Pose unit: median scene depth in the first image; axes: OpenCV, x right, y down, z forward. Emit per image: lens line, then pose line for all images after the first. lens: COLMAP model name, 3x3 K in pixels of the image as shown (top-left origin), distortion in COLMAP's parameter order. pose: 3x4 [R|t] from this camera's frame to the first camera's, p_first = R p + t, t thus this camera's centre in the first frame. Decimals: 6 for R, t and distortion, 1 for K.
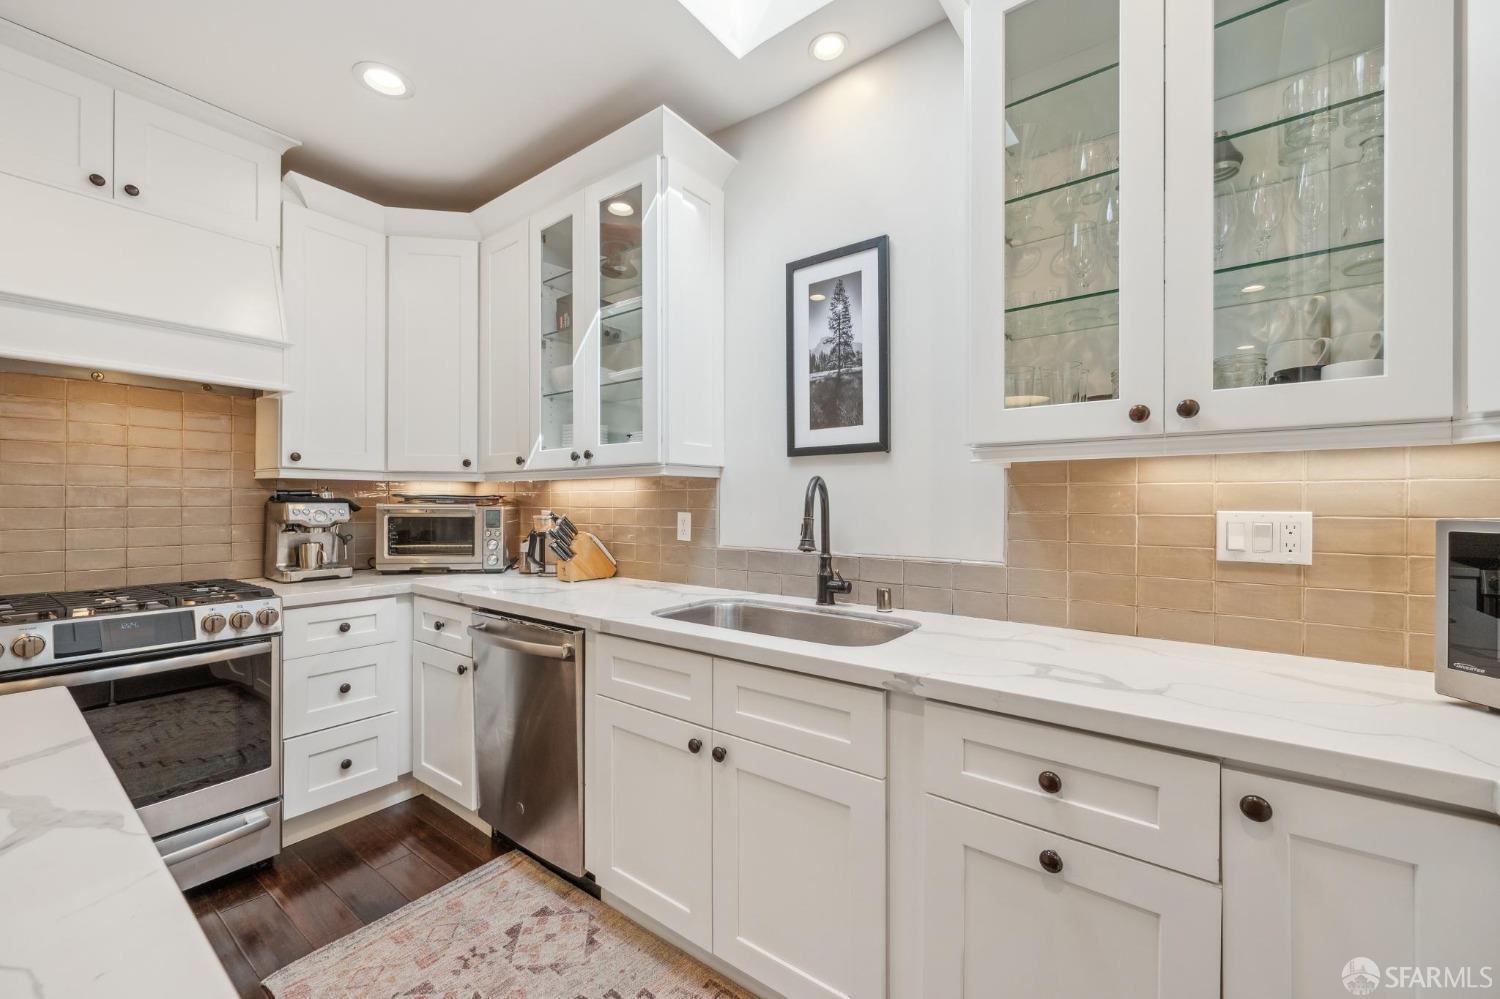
lens RADIAL K [[597.9, 0, 750.7], [0, 597.9, 500.7], [0, 0, 1]] dist [-0.000919, 0.000476]
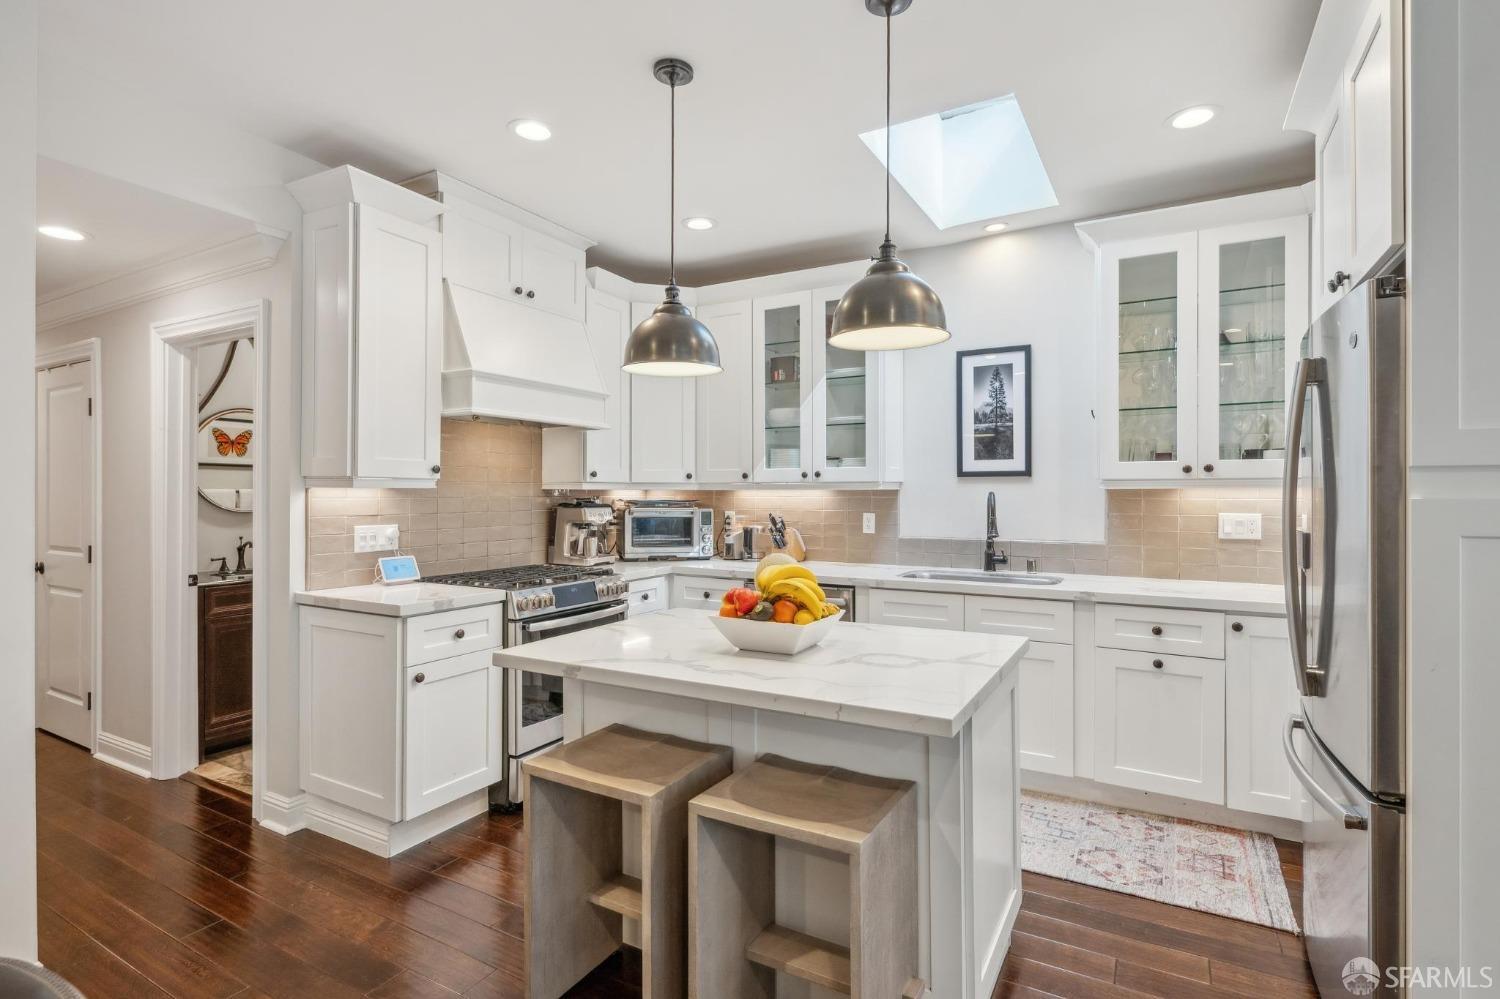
lens RADIAL K [[745.0, 0, 747.3], [0, 745.0, 493.6], [0, 0, 1]] dist [0.000620, 0.000607]
pose [[0.992181, -0.002641, 0.124779, -0.710168], [0.001982, 0.999983, 0.005405, -0.042826], [-0.124791, -0.005116, 0.992170, -0.826963]]
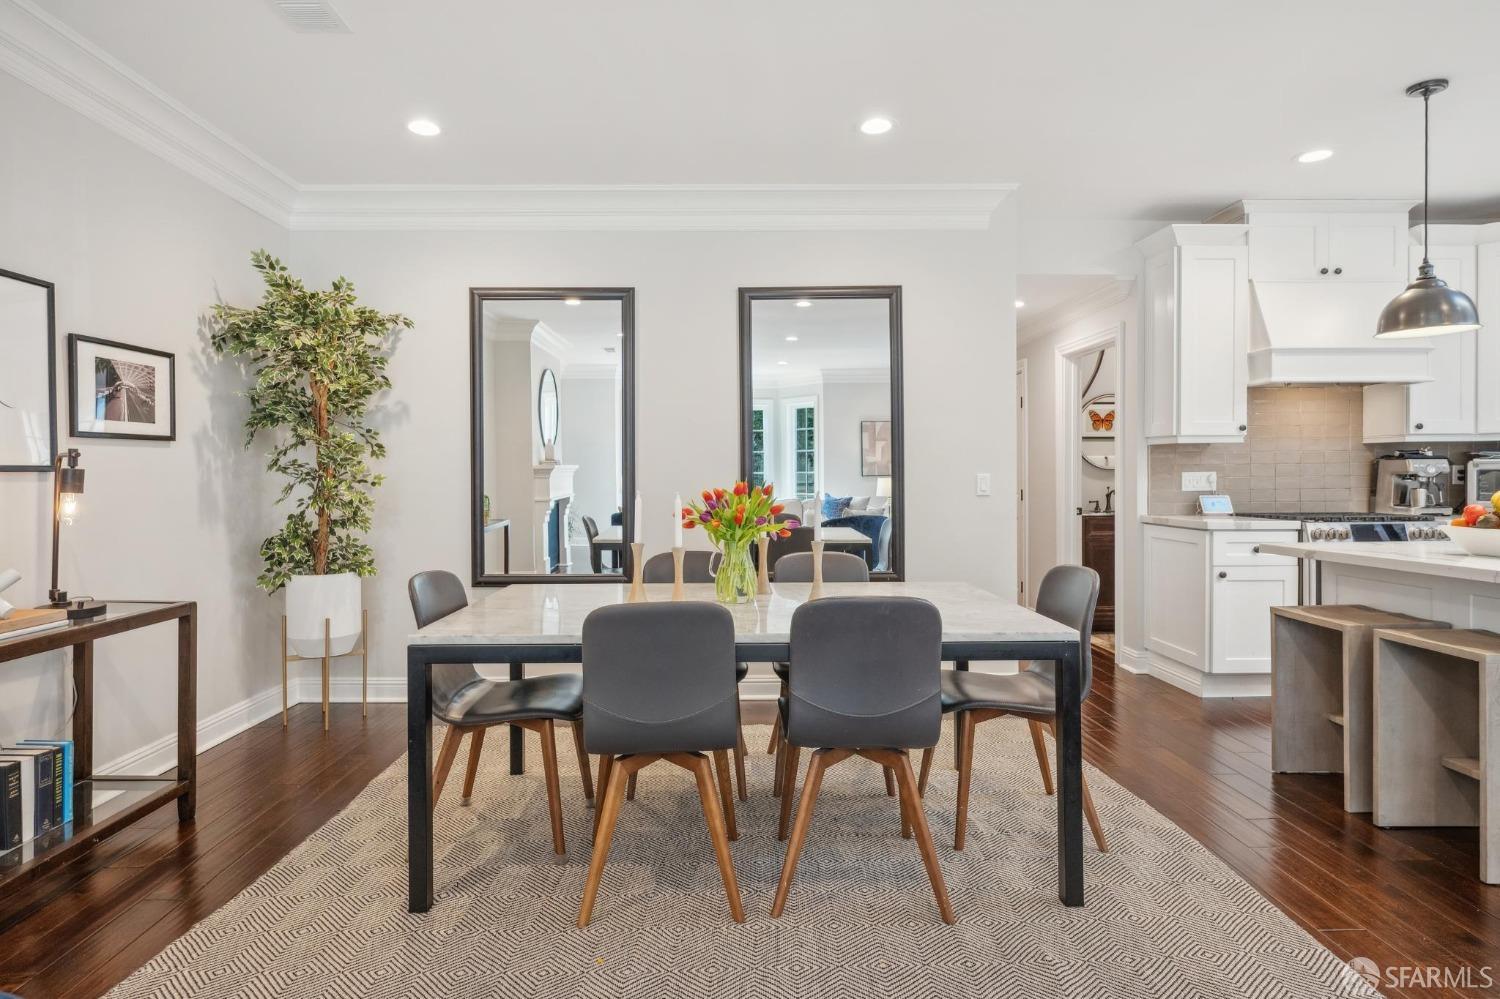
lens RADIAL K [[815.7, 0, 733.8], [0, 815.7, 485.3], [0, 0, 1]] dist [0.004432, 0.001640]
pose [[0.618298, -0.000798, -0.785943, -0.277888], [0.013424, 0.999864, 0.009546, 0.028851], [0.785829, -0.016453, 0.618225, -1.655575]]
